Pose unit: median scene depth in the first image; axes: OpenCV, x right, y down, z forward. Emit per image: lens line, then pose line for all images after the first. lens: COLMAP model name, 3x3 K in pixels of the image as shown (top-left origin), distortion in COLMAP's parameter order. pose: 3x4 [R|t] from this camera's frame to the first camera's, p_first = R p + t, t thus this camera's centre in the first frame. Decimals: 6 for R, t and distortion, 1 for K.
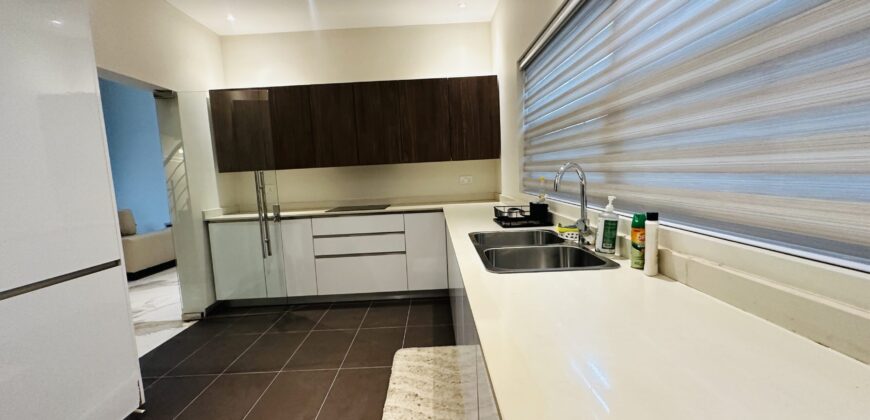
lens RADIAL K [[348.0, 0, 433.8], [0, 348.0, 210.3], [0, 0, 1]] dist [-0.002679, 0.000526]
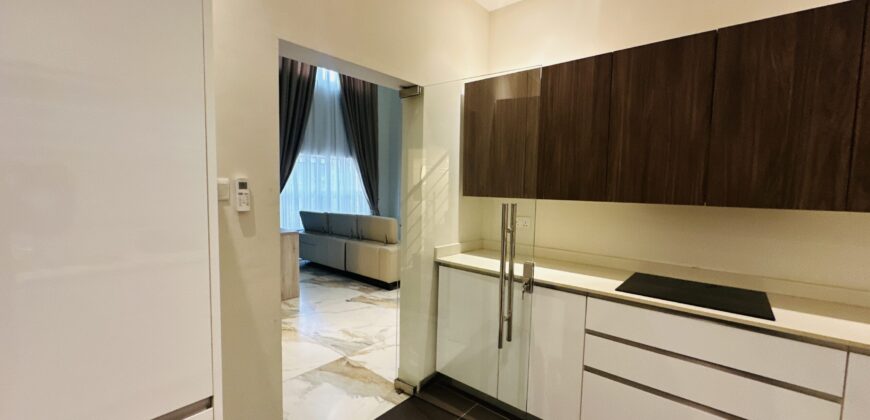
lens RADIAL K [[348.0, 0, 433.8], [0, 348.0, 210.3], [0, 0, 1]] dist [-0.002679, 0.000526]
pose [[0.754439, 0.110440, -0.647012, -0.195932], [-0.122833, 0.992084, 0.026114, -0.093051], [0.644774, 0.059773, 0.762032, 0.425157]]
